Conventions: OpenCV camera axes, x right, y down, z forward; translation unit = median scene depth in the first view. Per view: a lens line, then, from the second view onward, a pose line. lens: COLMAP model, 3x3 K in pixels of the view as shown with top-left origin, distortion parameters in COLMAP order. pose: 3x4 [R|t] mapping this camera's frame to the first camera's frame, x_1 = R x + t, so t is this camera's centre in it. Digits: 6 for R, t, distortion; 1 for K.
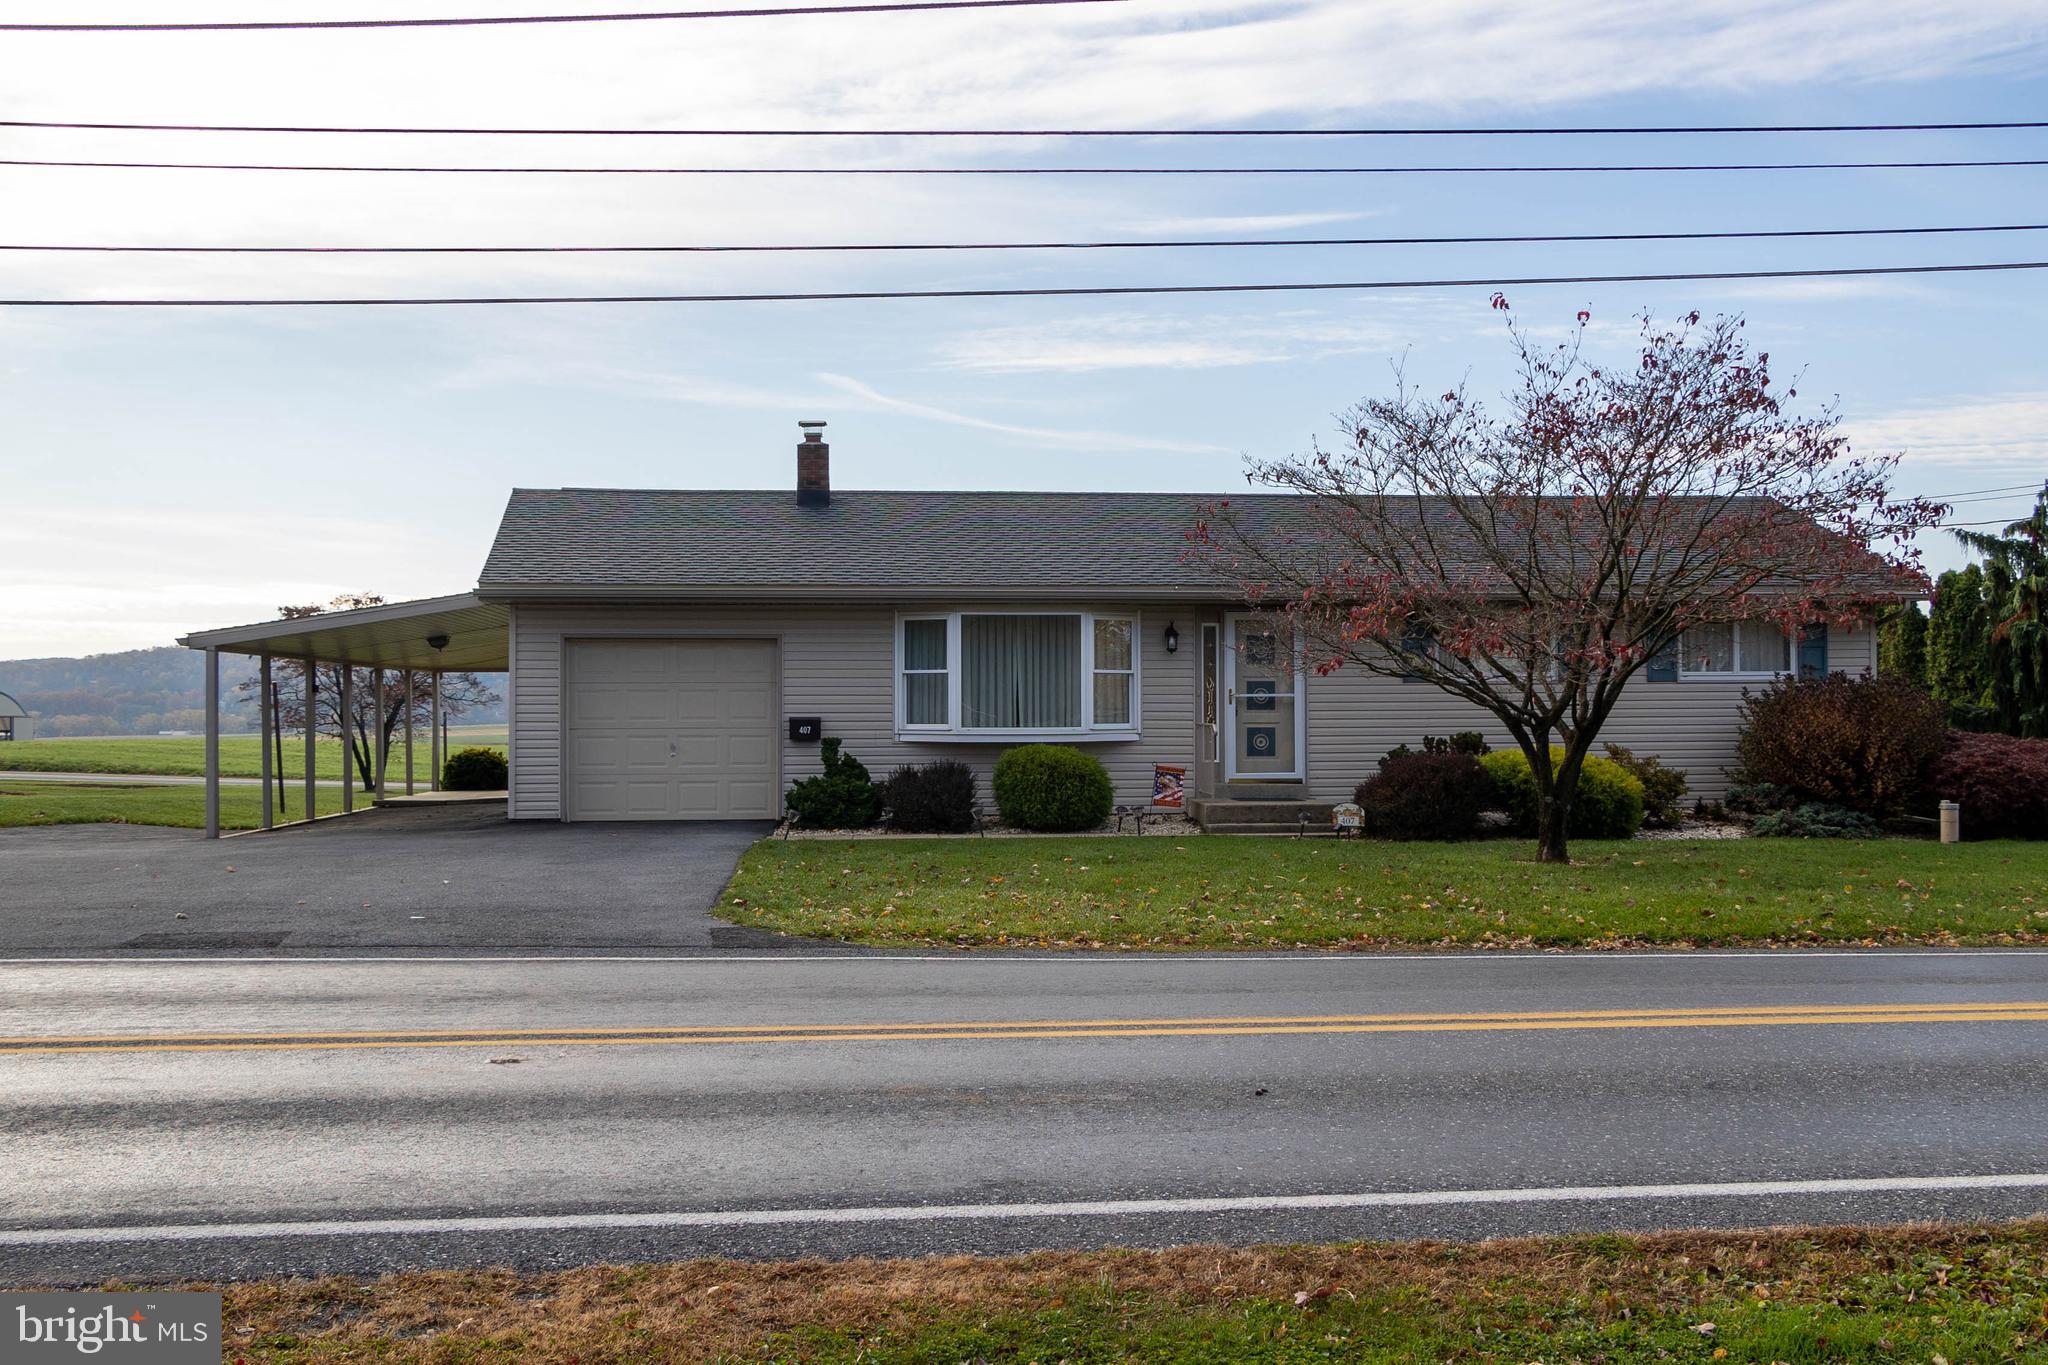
lens RADIAL K [[2131.3, 0, 1024.0], [0, 2131.3, 682.5], [0, 0, 1]] dist [-0.079556, 0.007796]
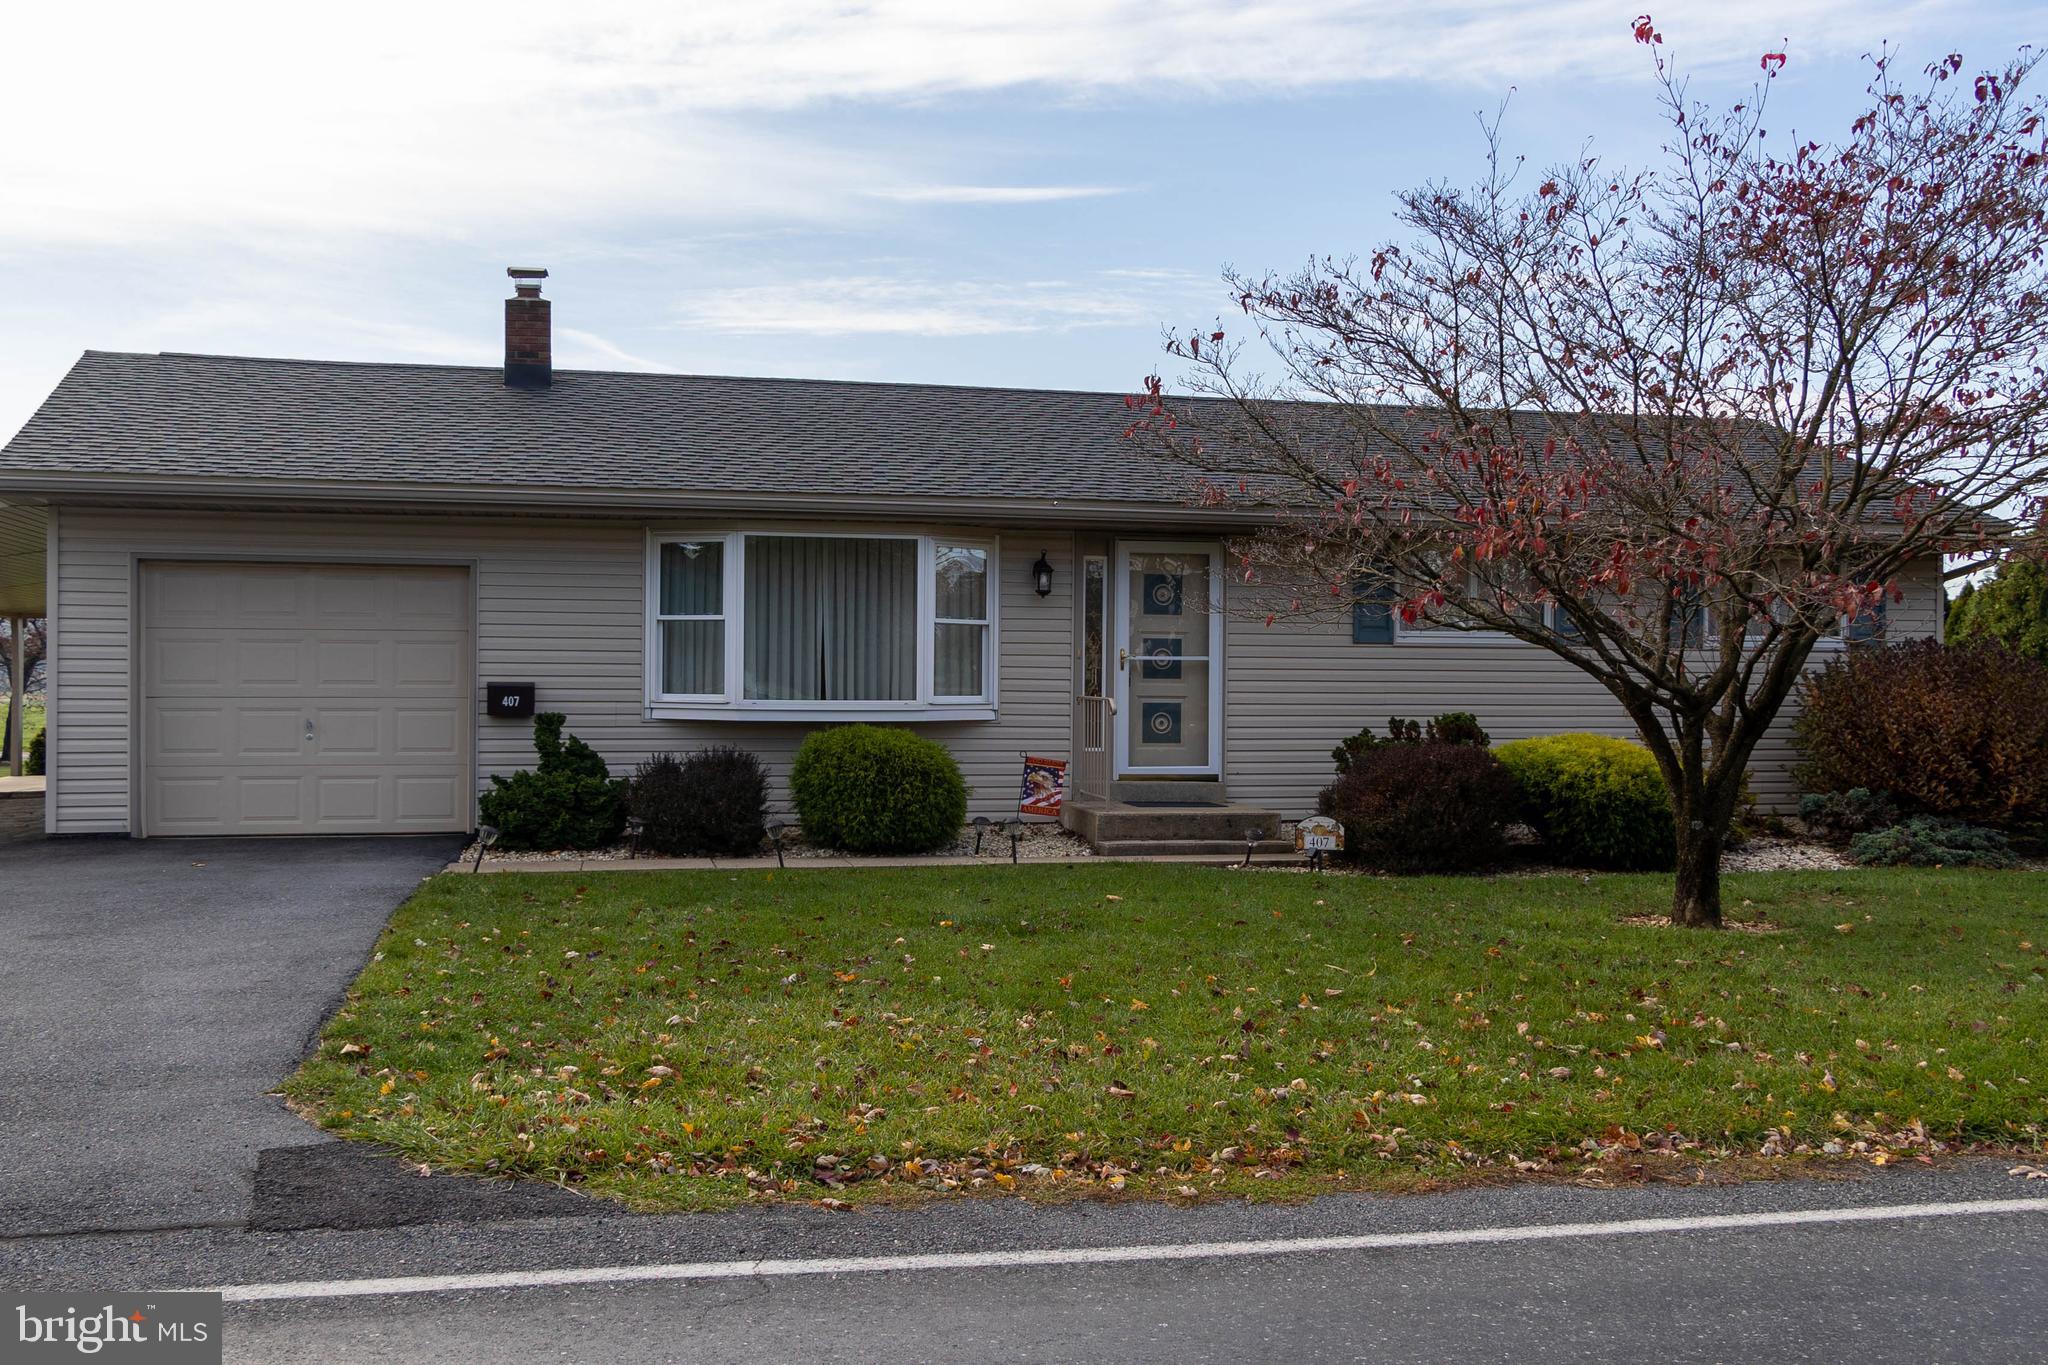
lens RADIAL K [[2008.6, 0, 1108.8], [0, 2008.6, 790.2], [0, 0, 1]] dist [-0.110753, 0.186892]
pose [[0.985189, 0.002514, 0.171455, -0.023845], [-0.014251, 0.997634, 0.067257, 0.005200], [-0.170880, -0.068705, 0.982893, 0.342212]]
